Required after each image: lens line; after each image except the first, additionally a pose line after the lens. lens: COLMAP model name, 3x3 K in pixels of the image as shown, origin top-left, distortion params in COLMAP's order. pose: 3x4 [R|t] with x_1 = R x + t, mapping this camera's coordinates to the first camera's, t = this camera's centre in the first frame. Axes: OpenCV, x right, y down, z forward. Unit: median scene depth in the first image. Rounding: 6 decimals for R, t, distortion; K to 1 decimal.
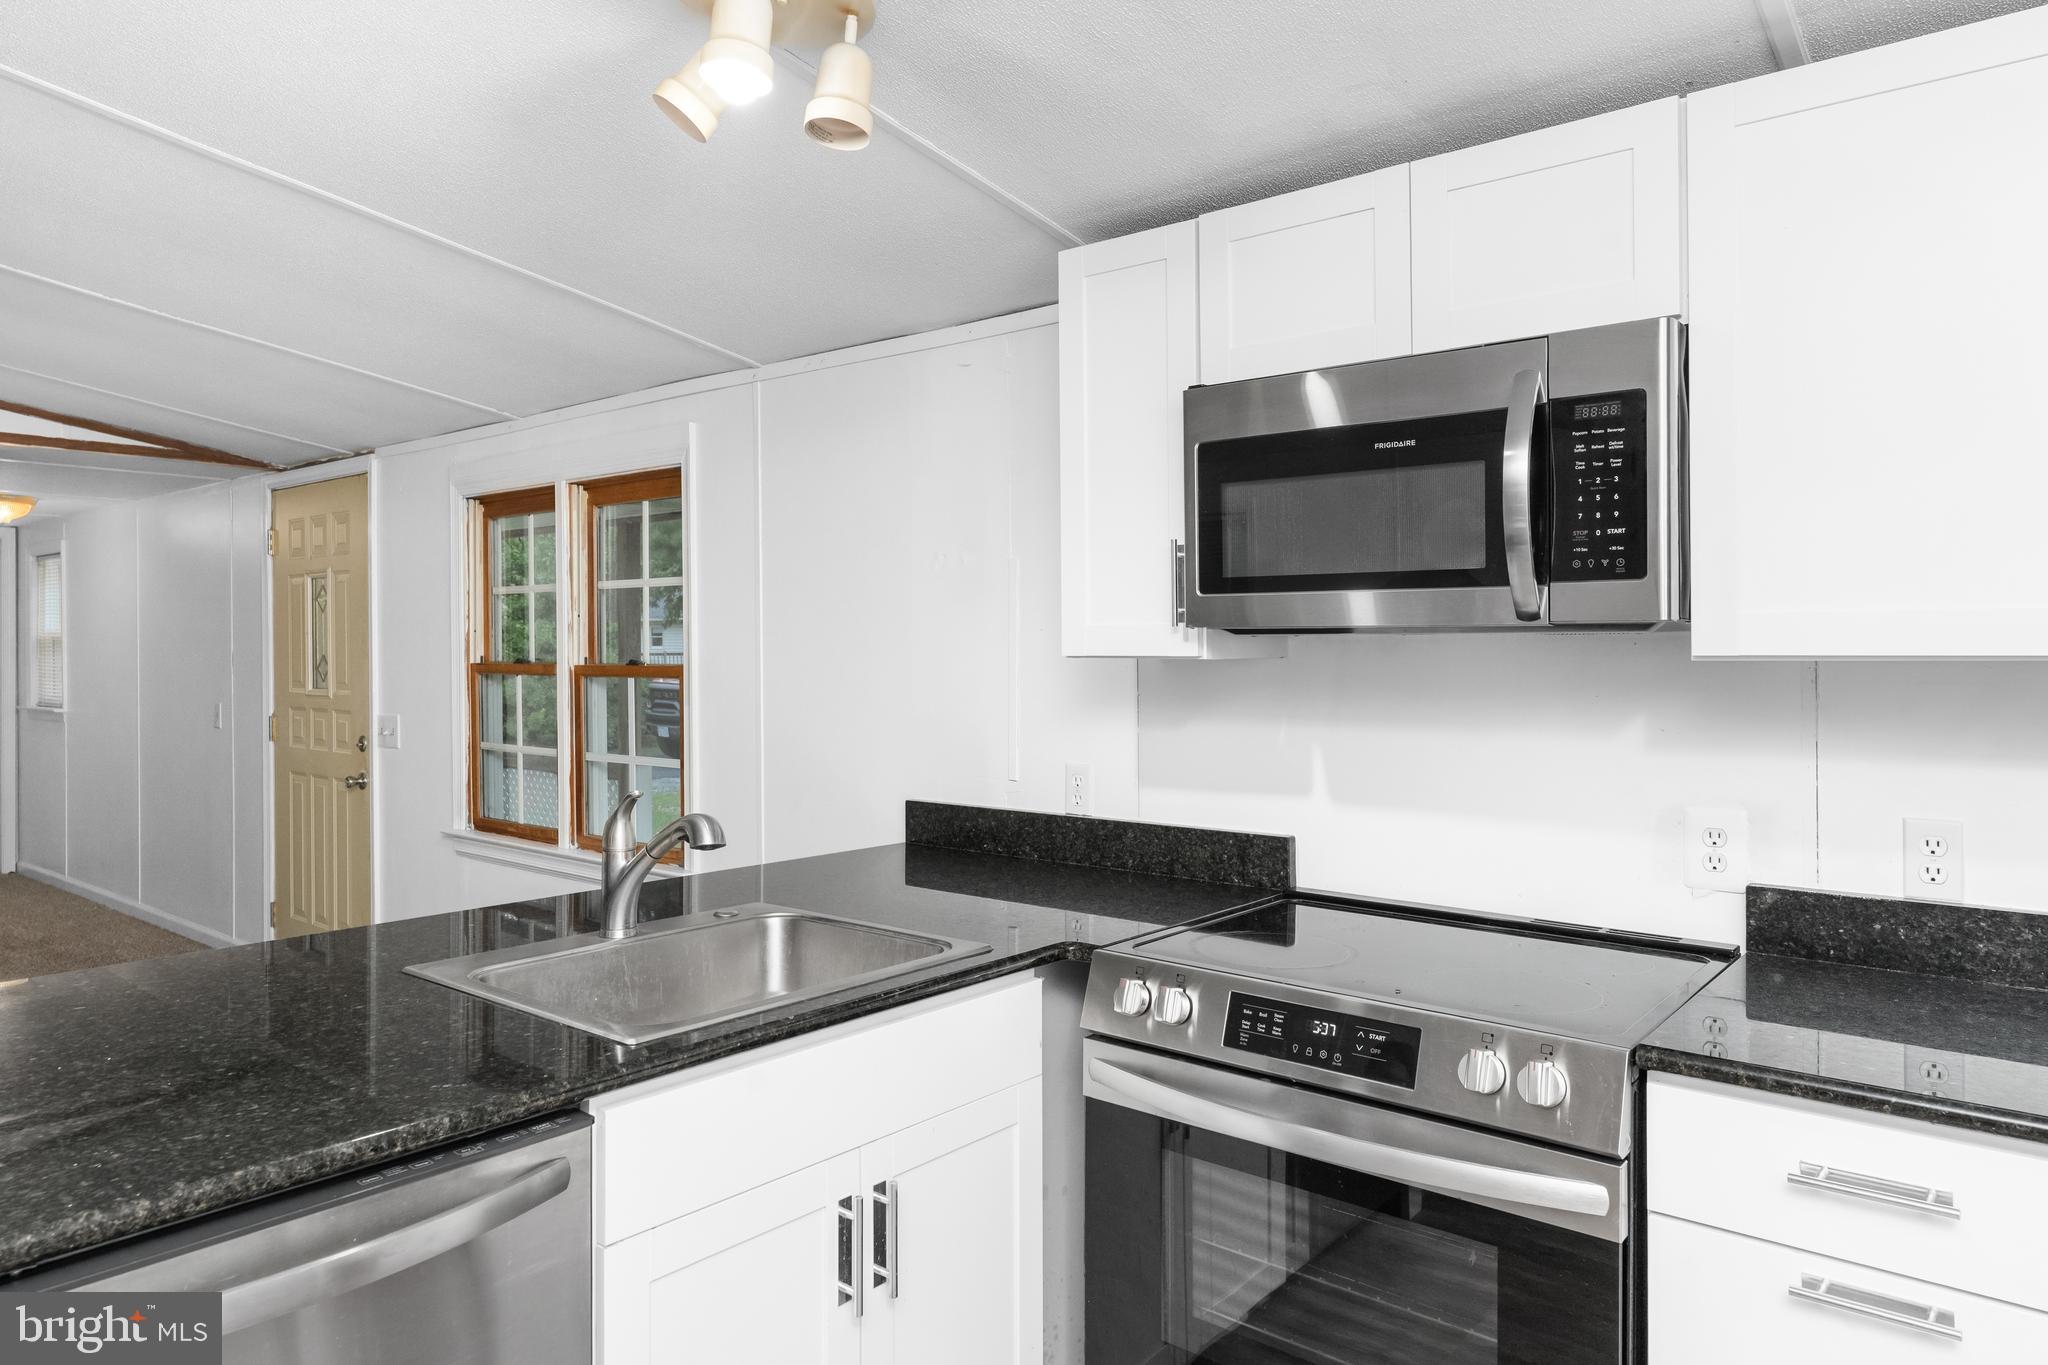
lens RADIAL K [[1305.2, 0, 1021.0], [0, 1305.2, 644.6], [0, 0, 1]] dist [-0.006171, 0.000906]
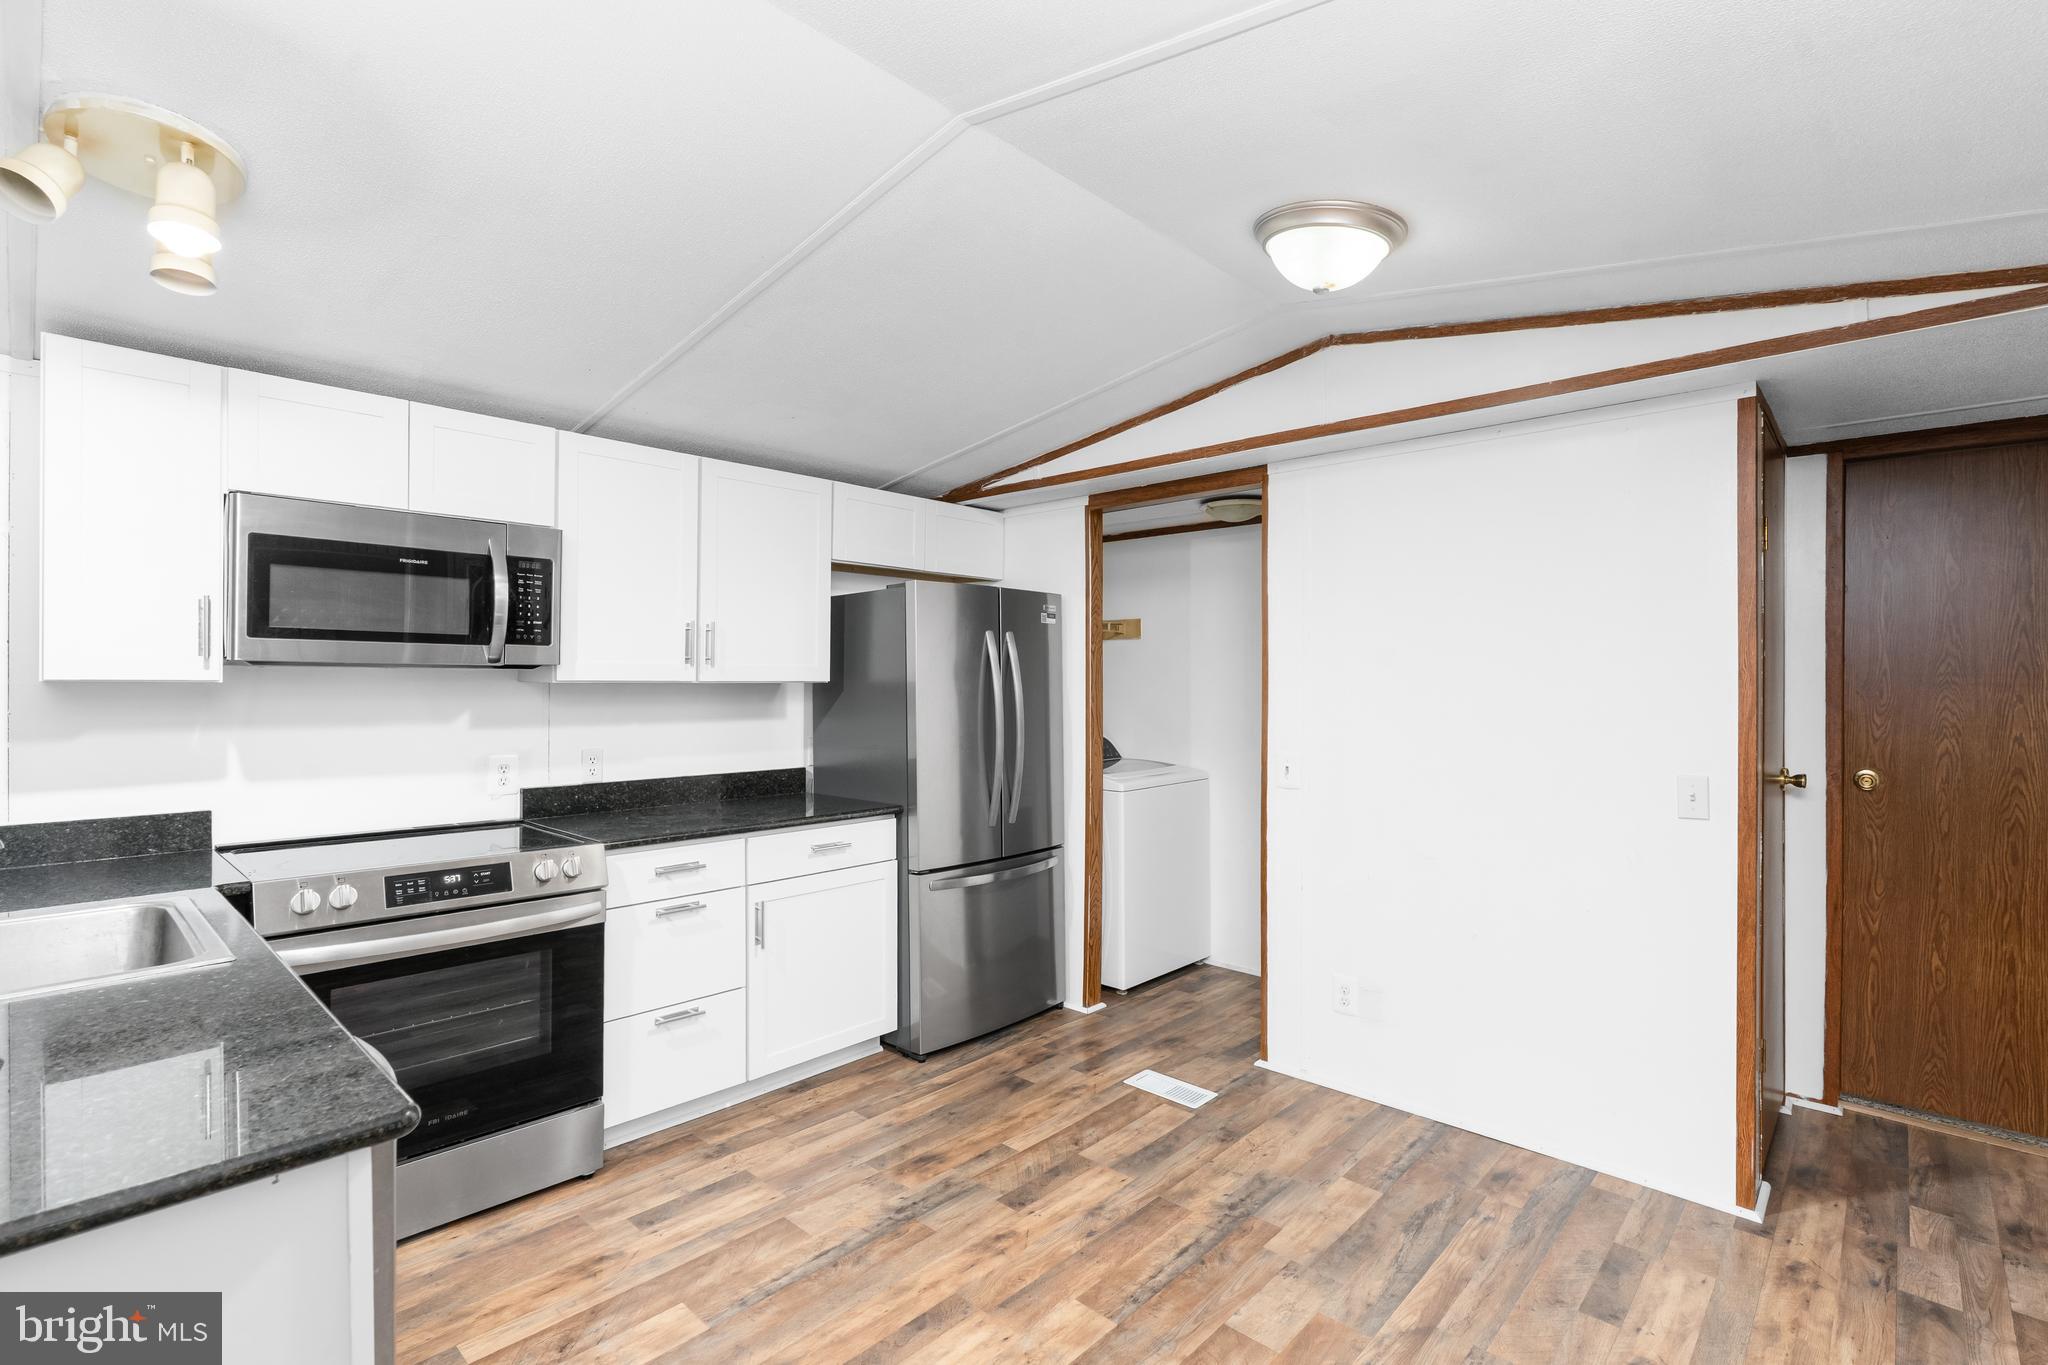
lens RADIAL K [[933.2, 0, 1031.0], [0, 933.2, 680.9], [0, 0, 1]] dist [-0.013115, 0.000227]
pose [[0.055089, 0.003760, 0.998474, -0.901412], [-0.005671, 0.999978, -0.003452, 0.008918], [-0.998465, -0.005472, 0.055109, 0.085006]]
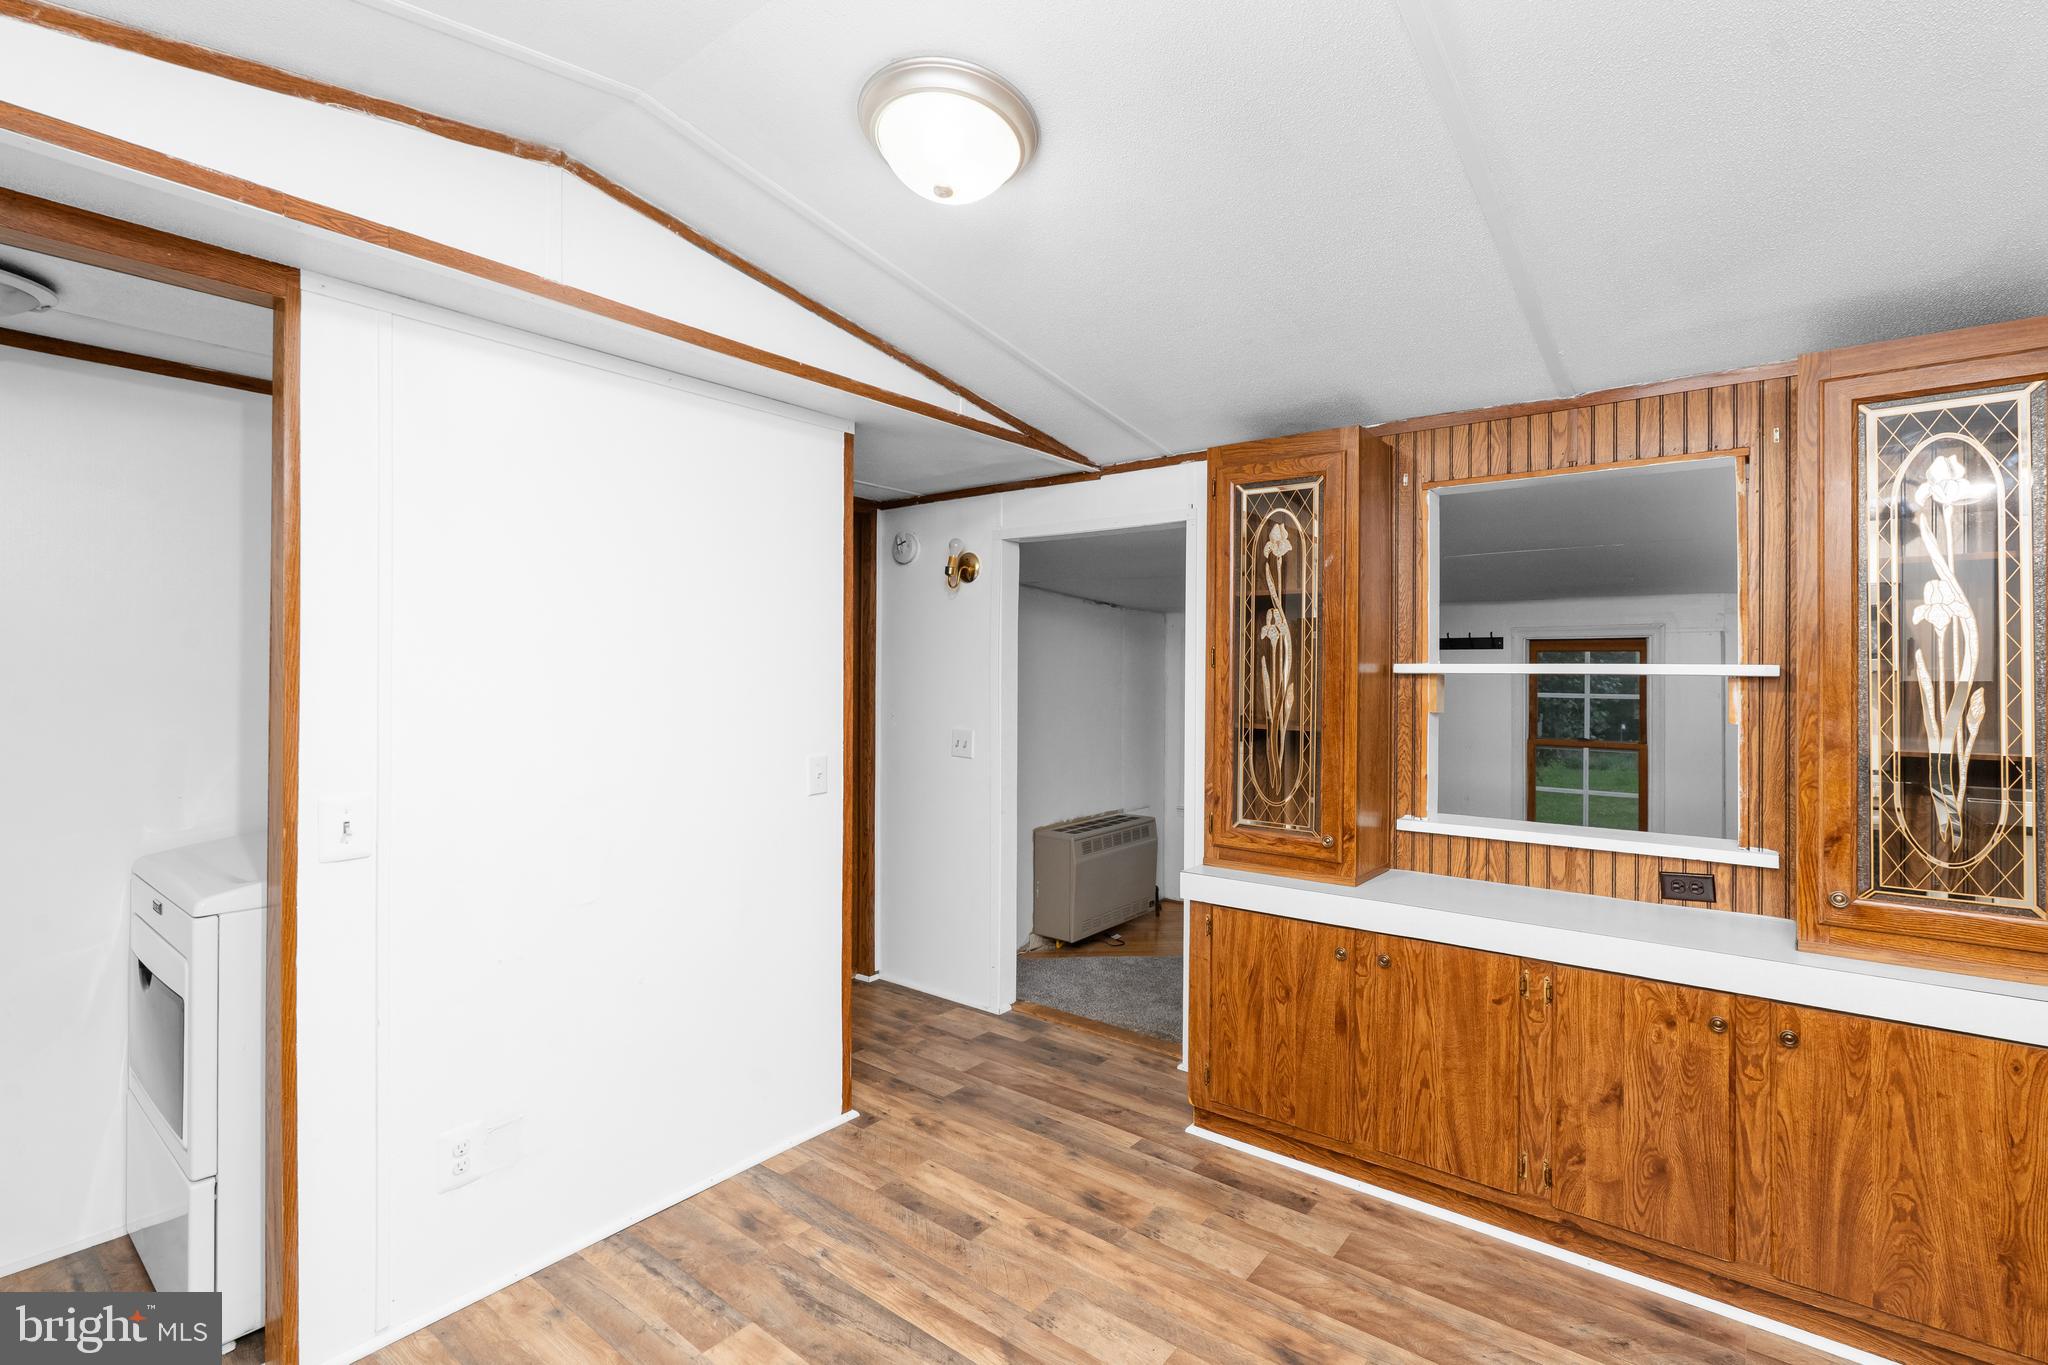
lens RADIAL K [[933.2, 0, 1020.9], [0, 933.2, 673.3], [0, 0, 1]] dist [-0.013115, 0.000227]
pose [[-0.999580, -0.002492, -0.028861, 0.238172], [-0.002666, 0.999978, 0.006006, -0.009053], [0.028846, 0.006080, -0.999565, 0.736748]]
